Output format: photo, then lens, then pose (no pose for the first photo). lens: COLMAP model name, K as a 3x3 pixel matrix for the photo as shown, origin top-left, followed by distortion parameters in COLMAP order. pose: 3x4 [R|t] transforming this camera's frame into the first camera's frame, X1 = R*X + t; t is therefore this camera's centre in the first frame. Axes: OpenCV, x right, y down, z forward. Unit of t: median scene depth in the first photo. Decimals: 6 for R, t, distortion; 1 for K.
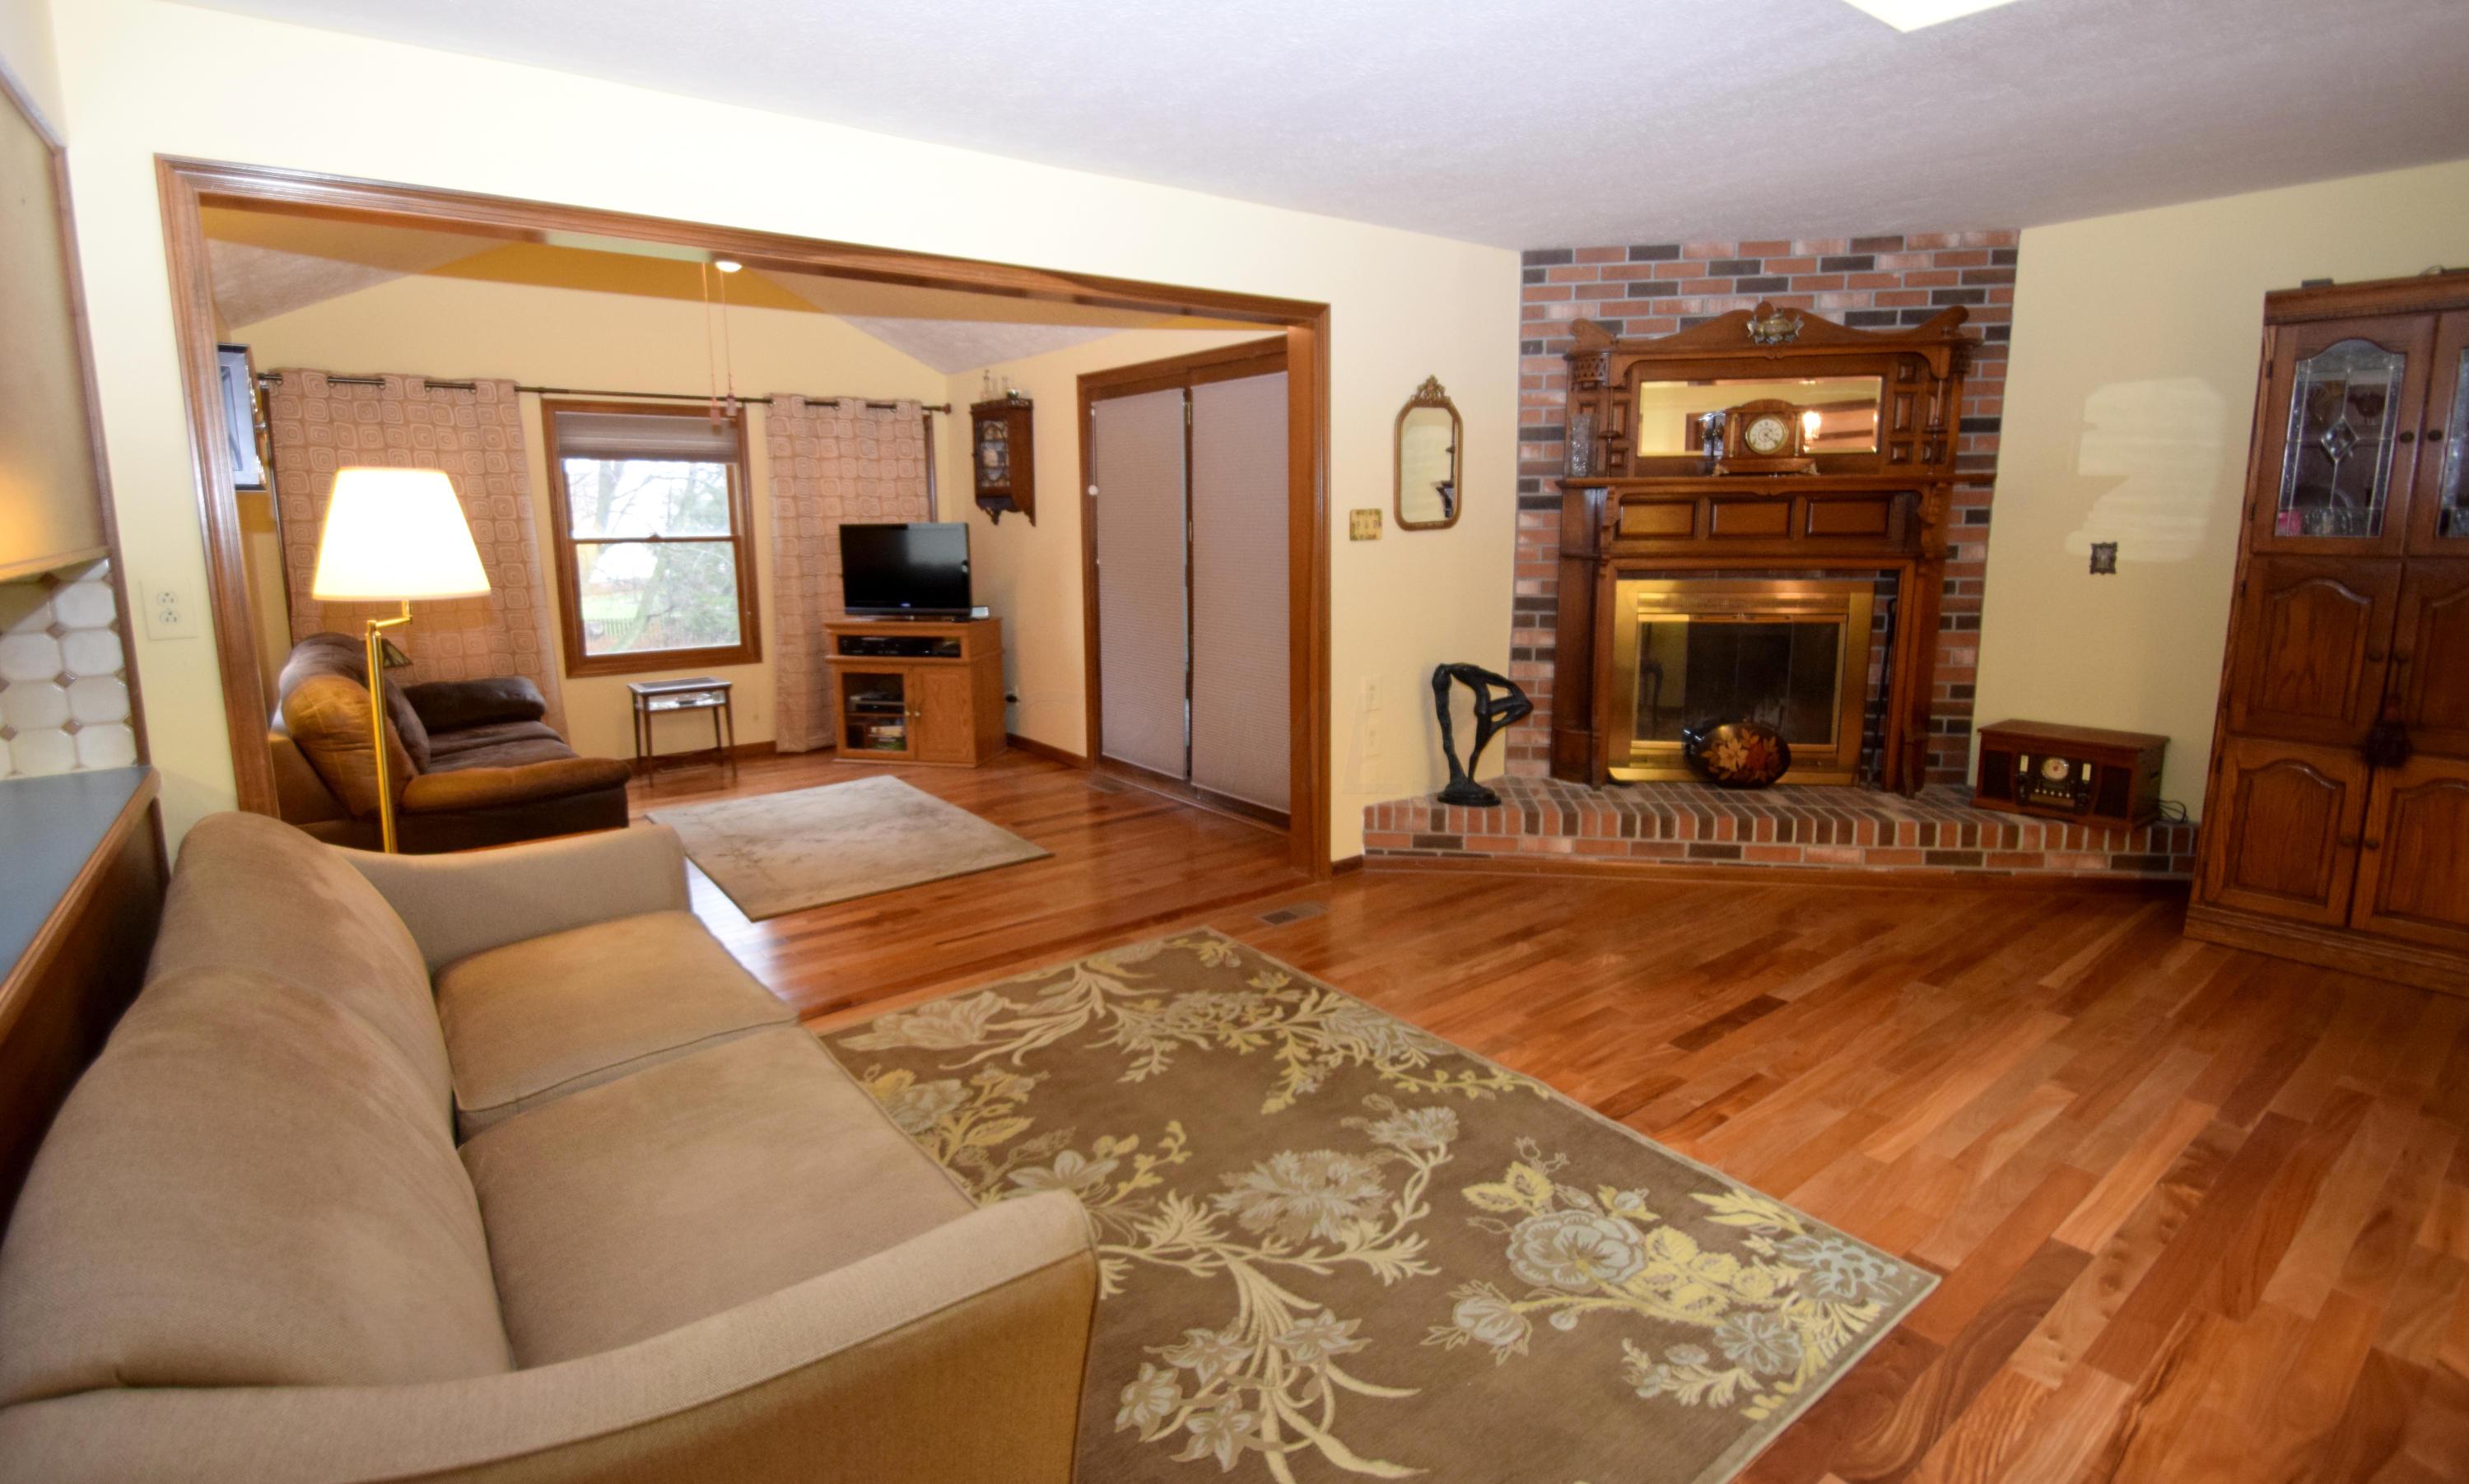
lens RADIAL K [[1147.0, 0, 1185.2], [0, 1147.0, 695.5], [0, 0, 1]] dist [0.005128, -0.010843]
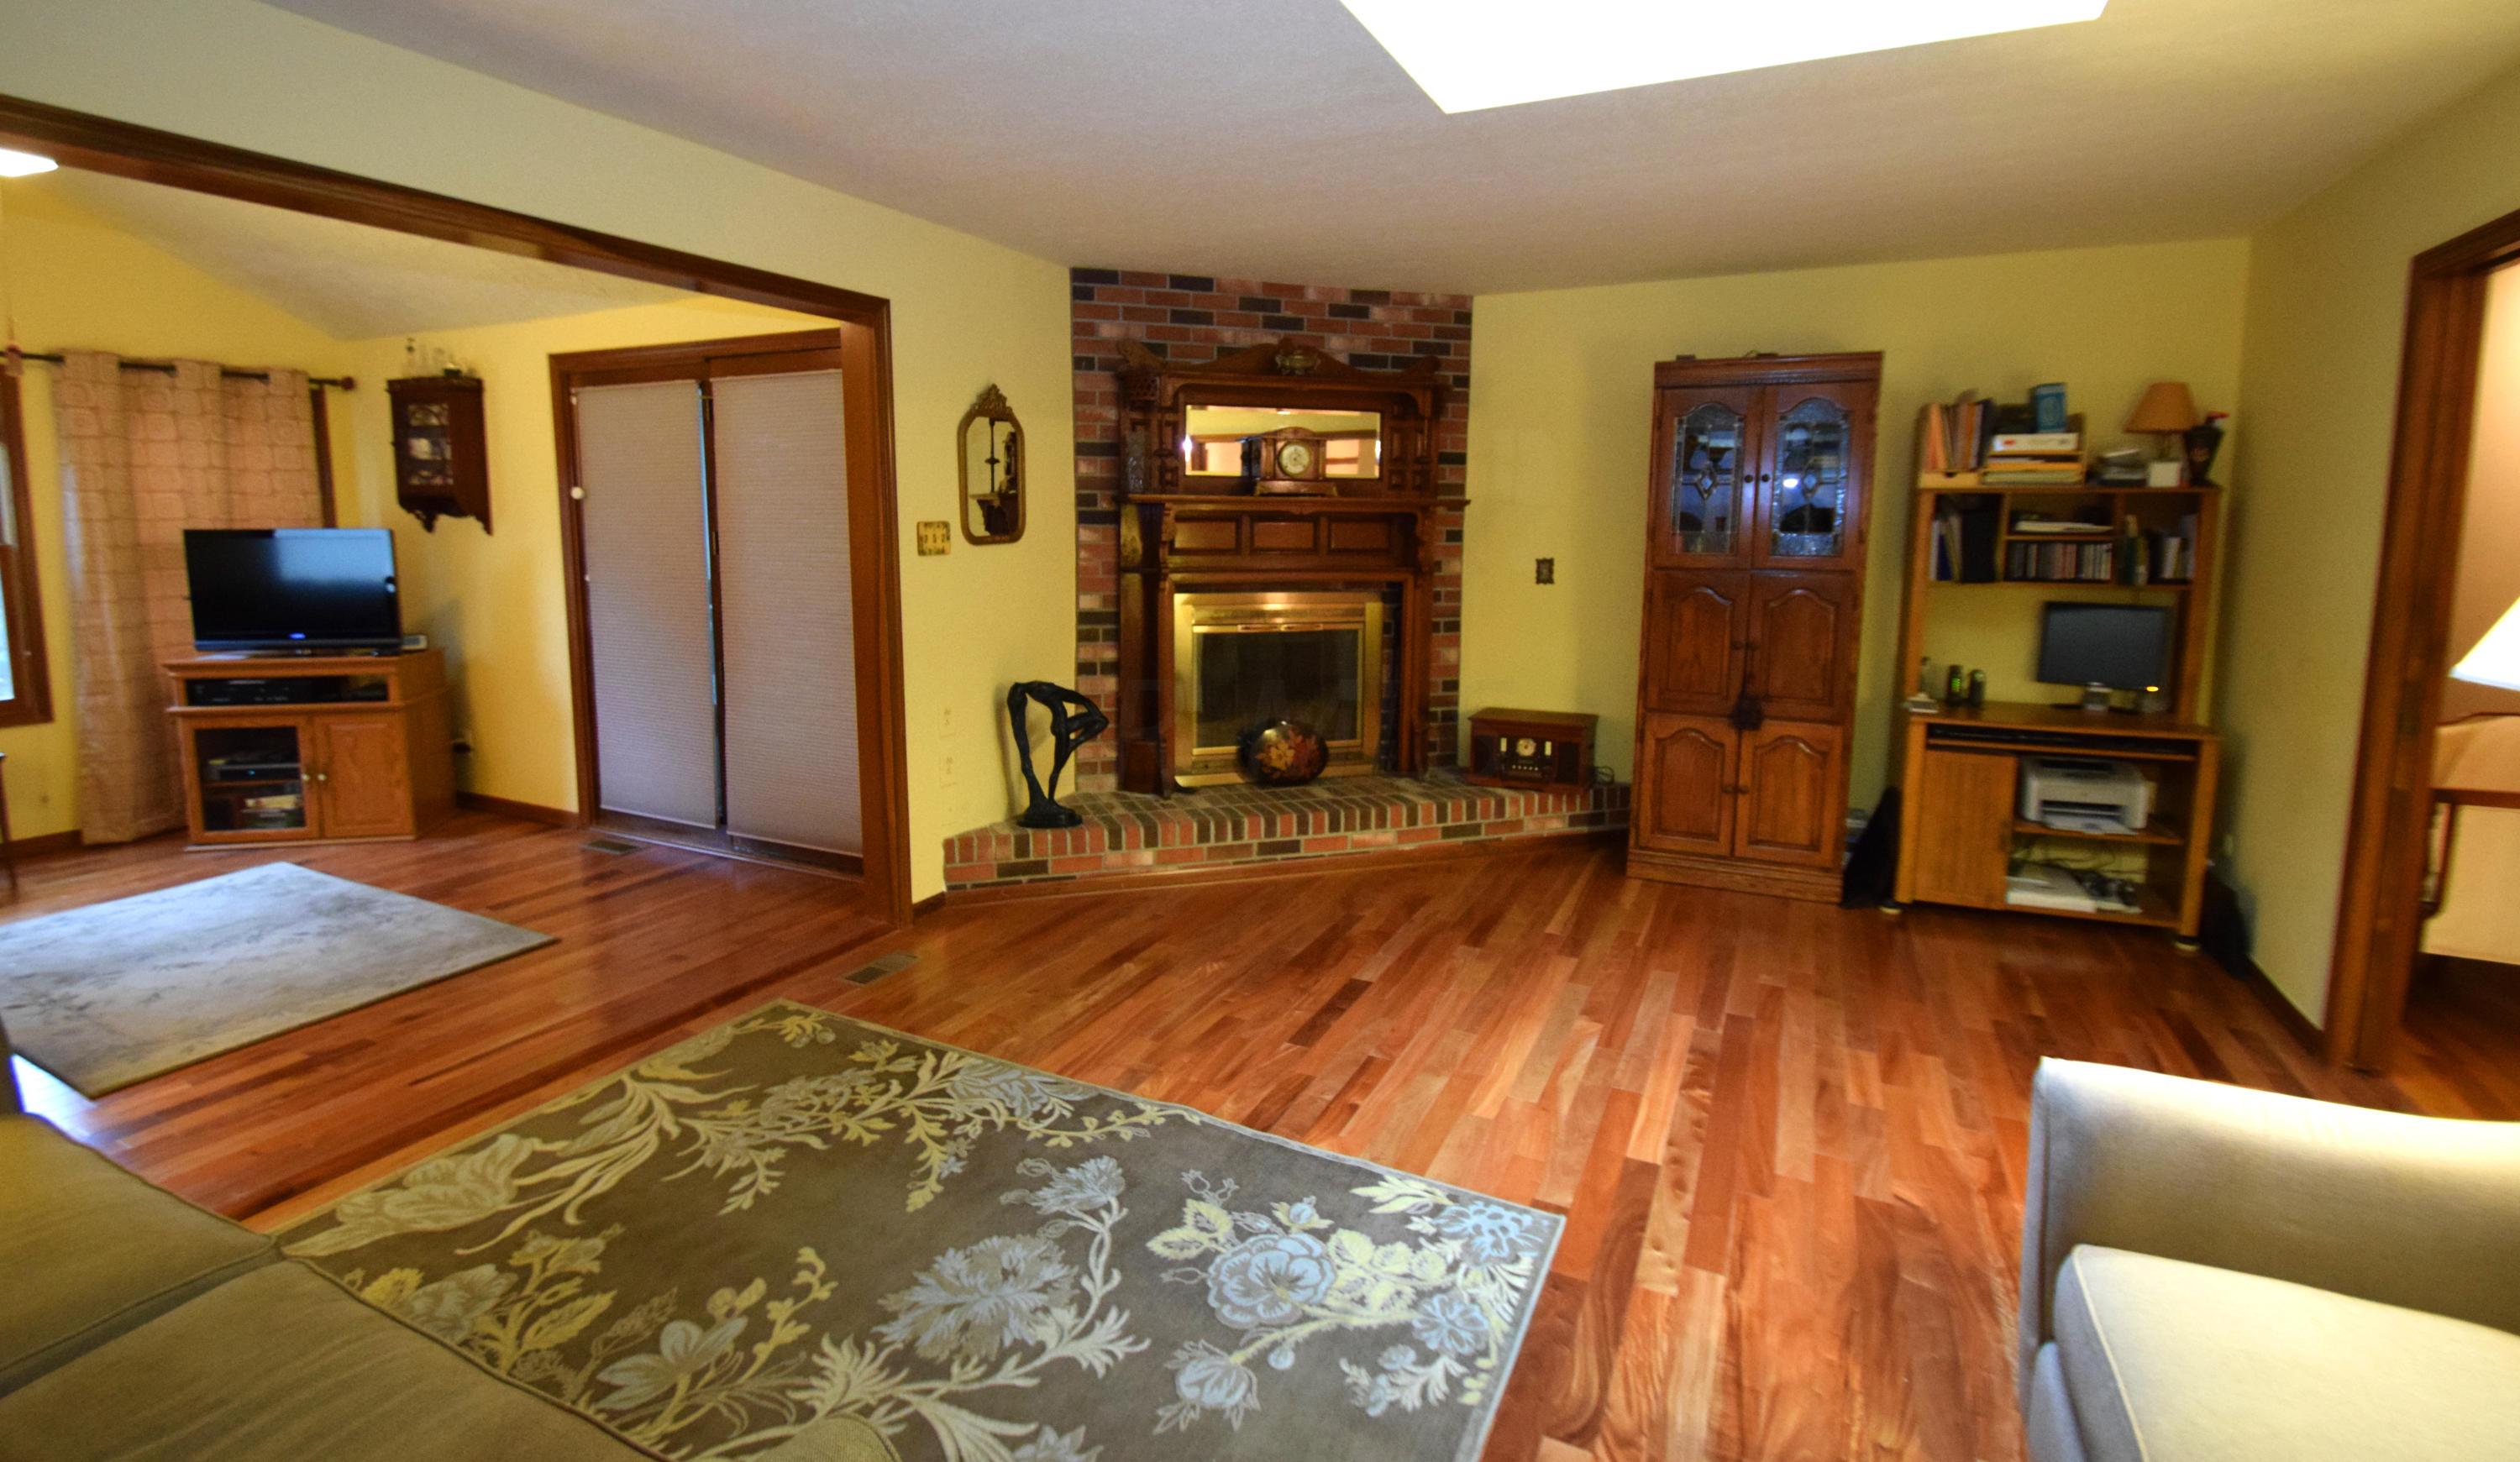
lens RADIAL K [[1166.3, 0, 1216.9], [0, 1166.3, 663.9], [0, 0, 1]] dist [0.003825, -0.004843]
pose [[0.894223, -0.038429, 0.445970, -0.062599], [0.055232, 0.998167, -0.024736, -0.009886], [-0.444202, 0.046752, 0.894706, 0.050513]]
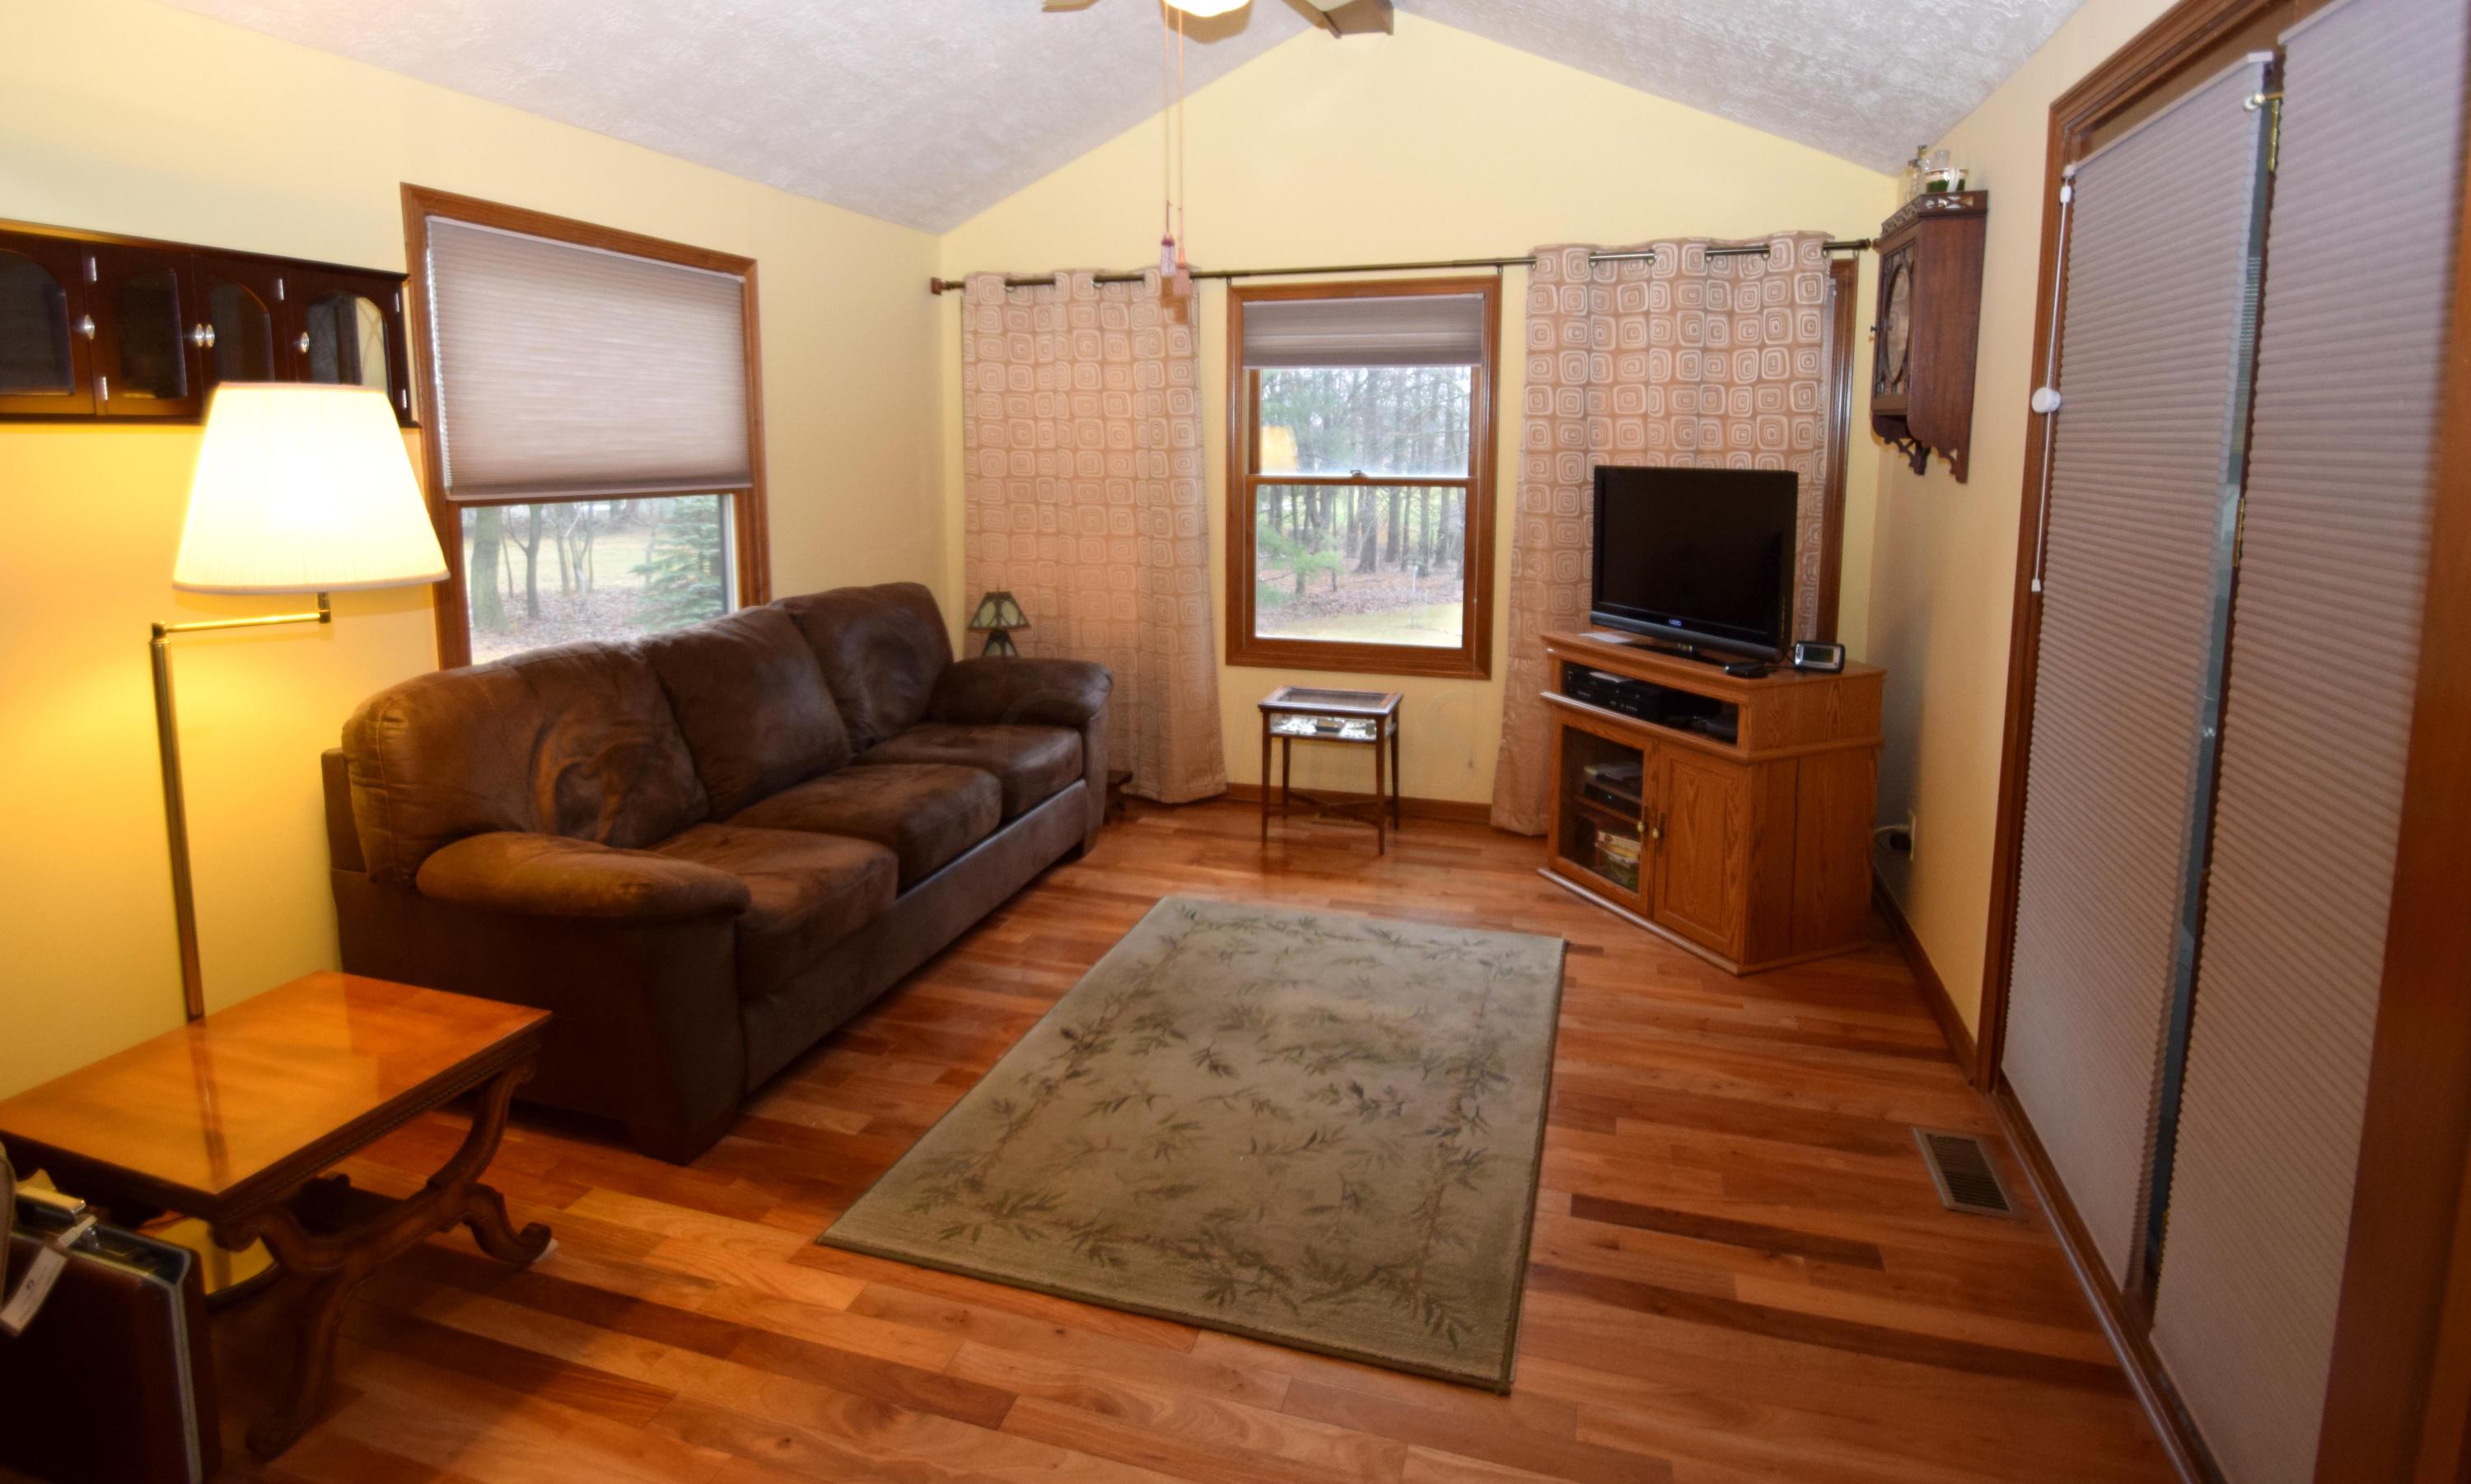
lens RADIAL K [[1248.2, 0, 1224.5], [0, 1248.2, 608.4], [0, 0, 1]] dist [-0.000828, -0.000155]
pose [[0.583121, 0.117471, -0.803847, 0.135536], [-0.131855, 0.990056, 0.049034, -0.121937], [0.801613, 0.077398, 0.592812, 0.706451]]
